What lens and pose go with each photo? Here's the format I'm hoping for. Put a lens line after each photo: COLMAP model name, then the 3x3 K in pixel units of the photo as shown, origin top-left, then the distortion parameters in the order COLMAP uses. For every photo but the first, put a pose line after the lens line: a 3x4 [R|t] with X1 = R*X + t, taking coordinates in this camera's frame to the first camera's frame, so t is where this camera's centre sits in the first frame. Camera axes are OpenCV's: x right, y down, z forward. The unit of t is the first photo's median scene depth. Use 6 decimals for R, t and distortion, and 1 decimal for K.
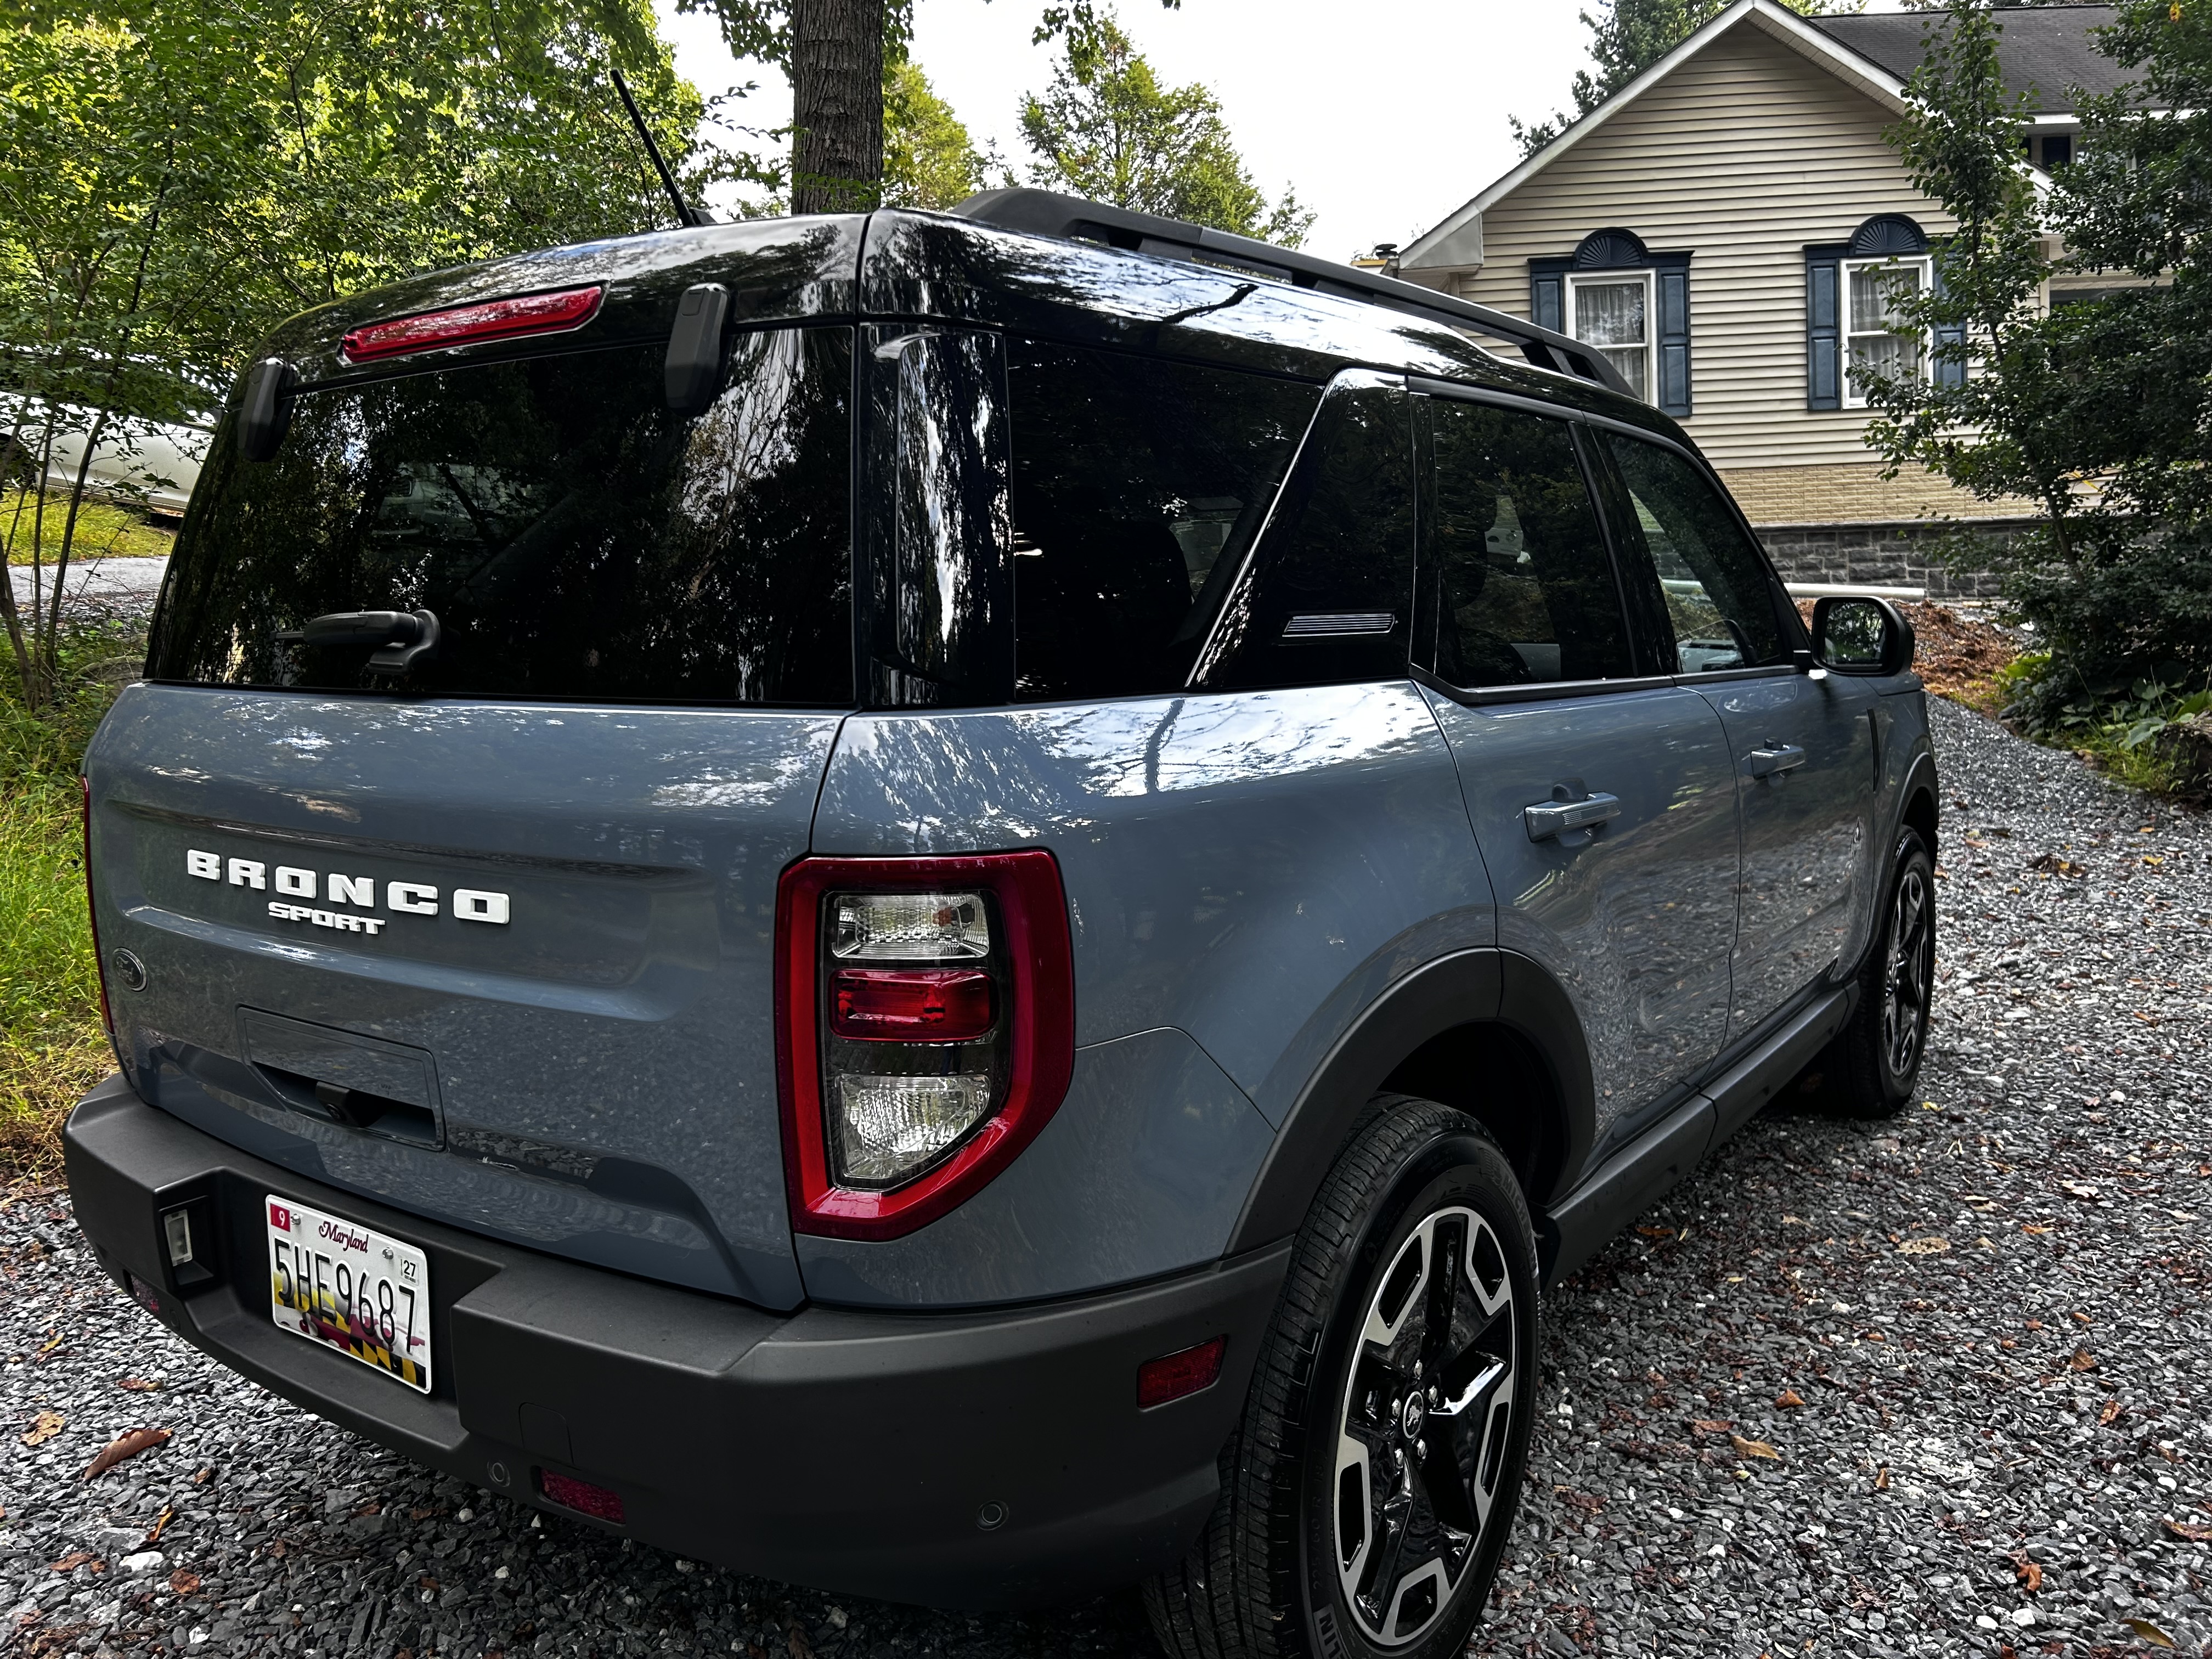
lens RADIAL K [[1689.1, 0, 1086.0], [0, 1689.1, 823.9], [0, 0, 1]] dist [0.056953, -0.062379]
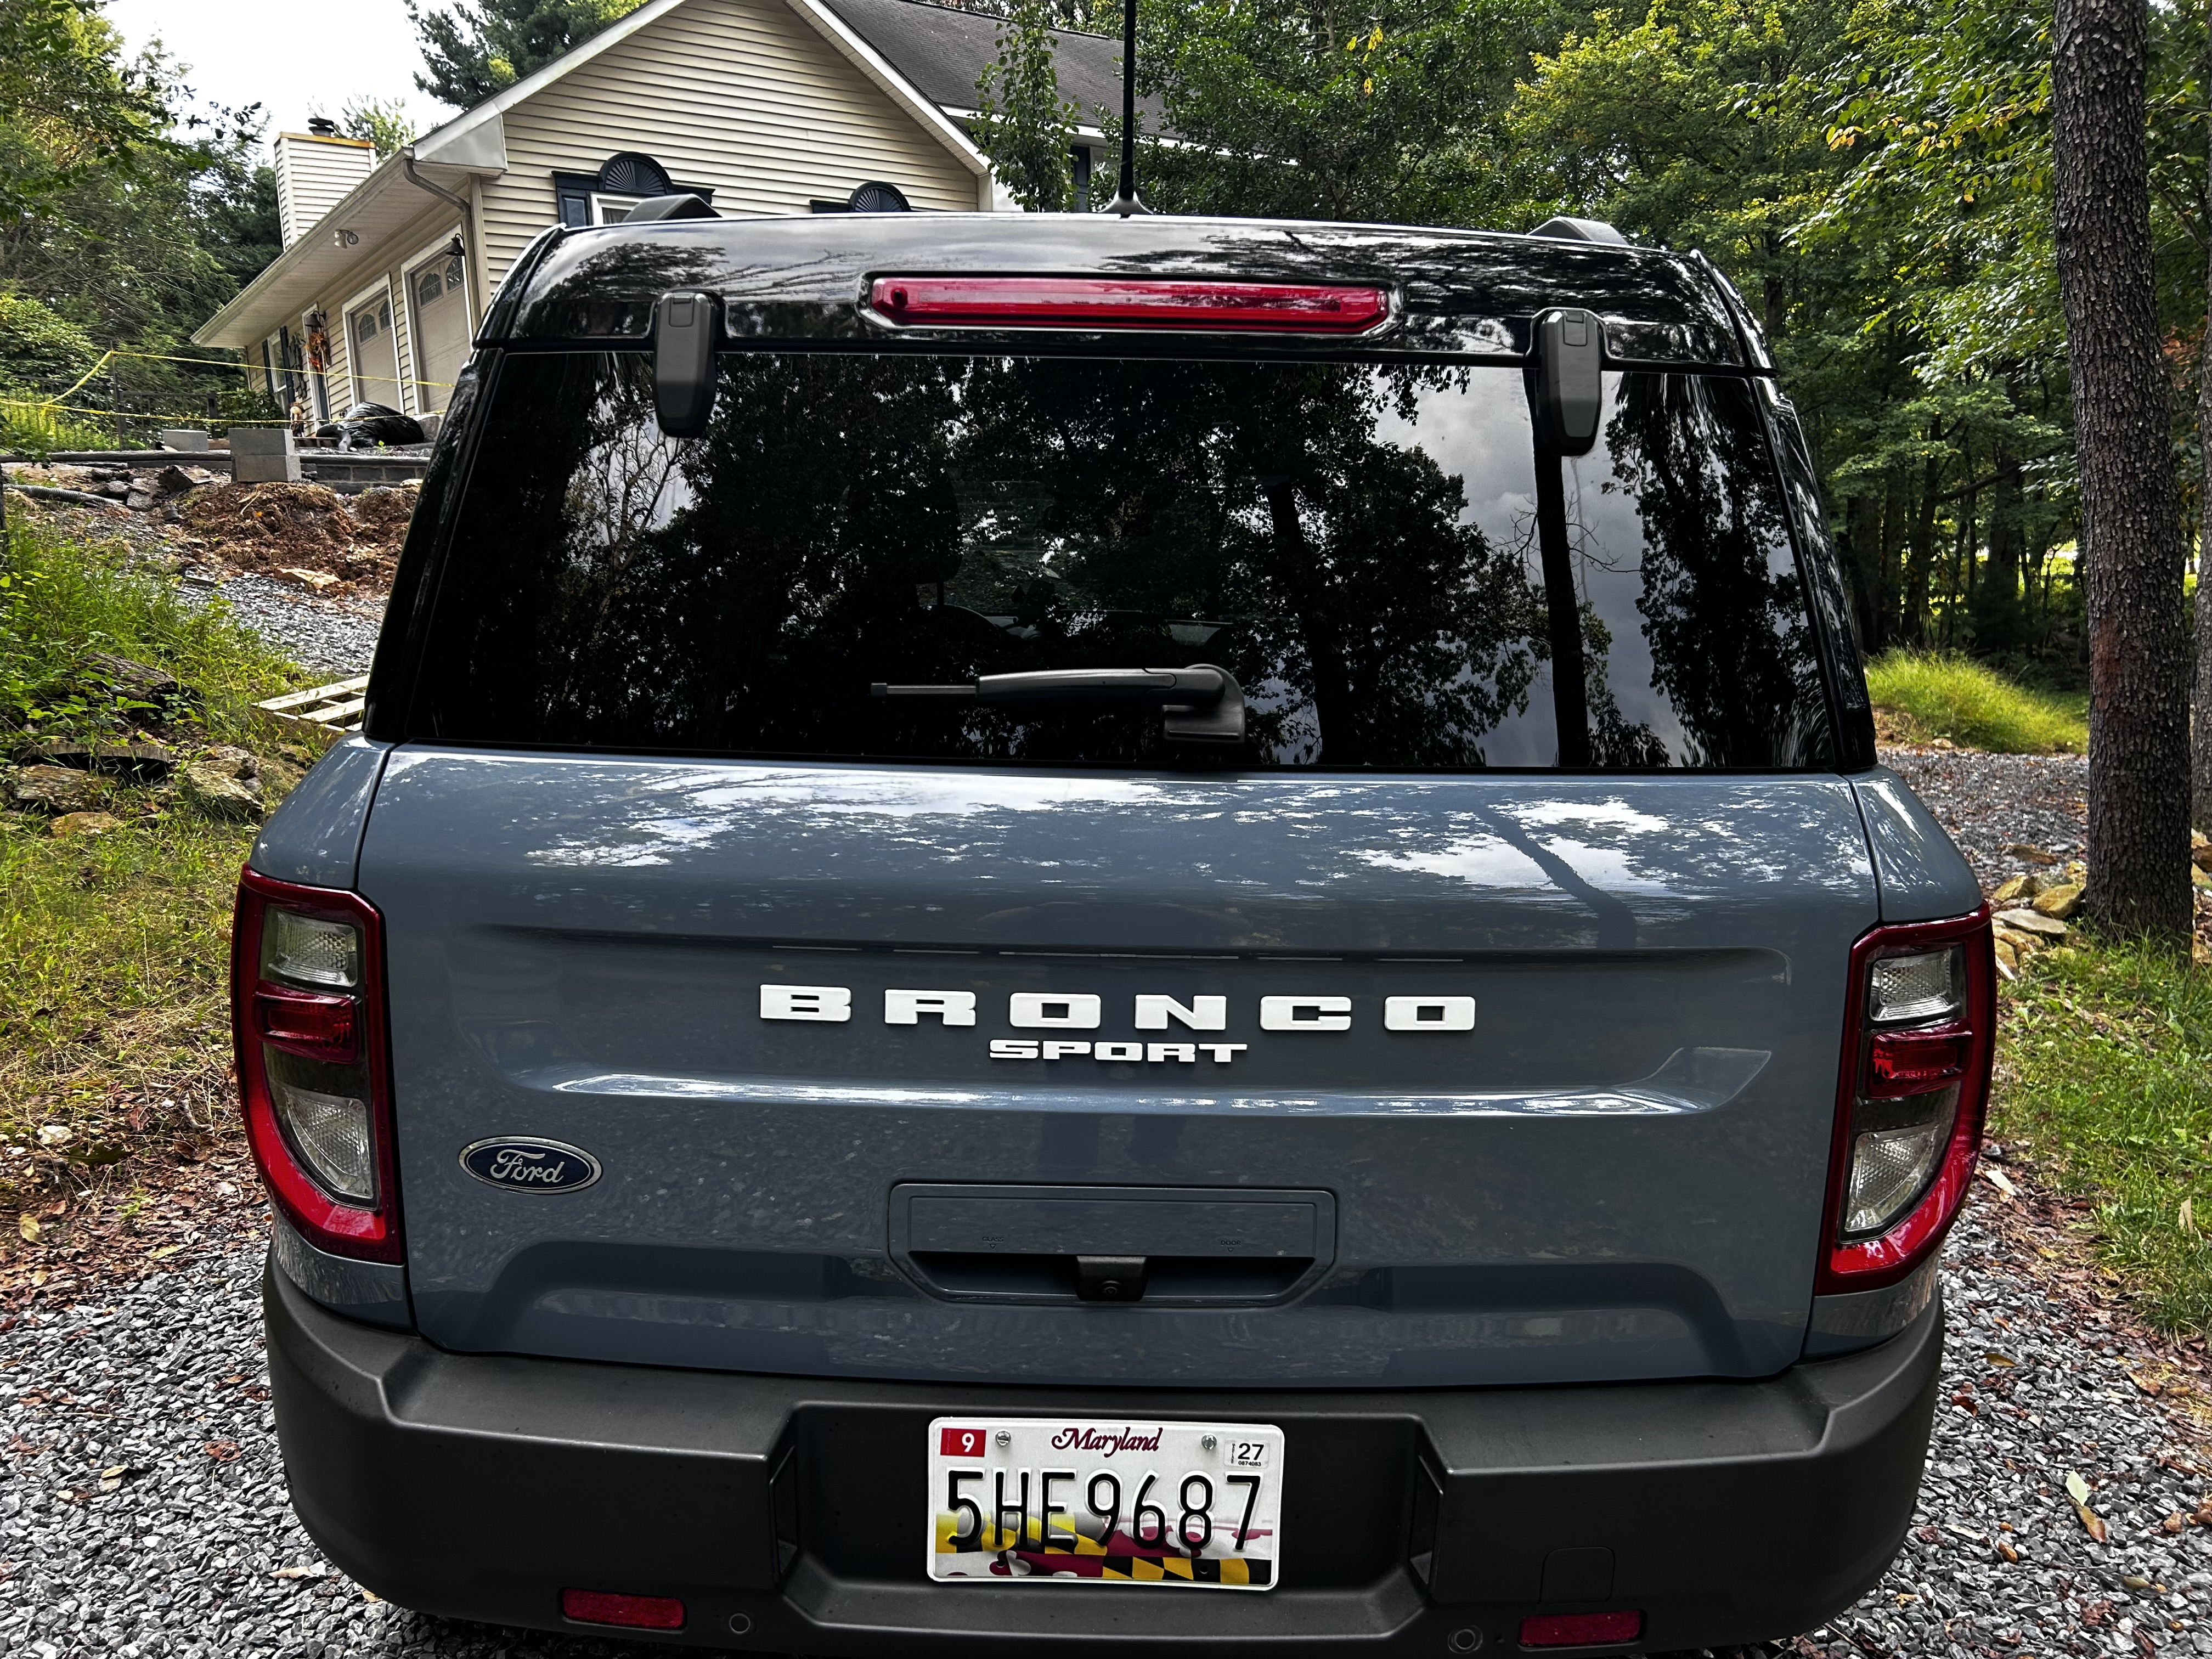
lens RADIAL K [[1689.1, 0, 1002.8], [0, 1689.1, 821.4], [0, 0, 1]] dist [0.056953, -0.062379]
pose [[0.808209, -0.076396, 0.583919, -0.911407], [0.046729, 0.996743, 0.065729, -0.102283], [-0.587038, -0.025837, 0.809147, 0.385089]]
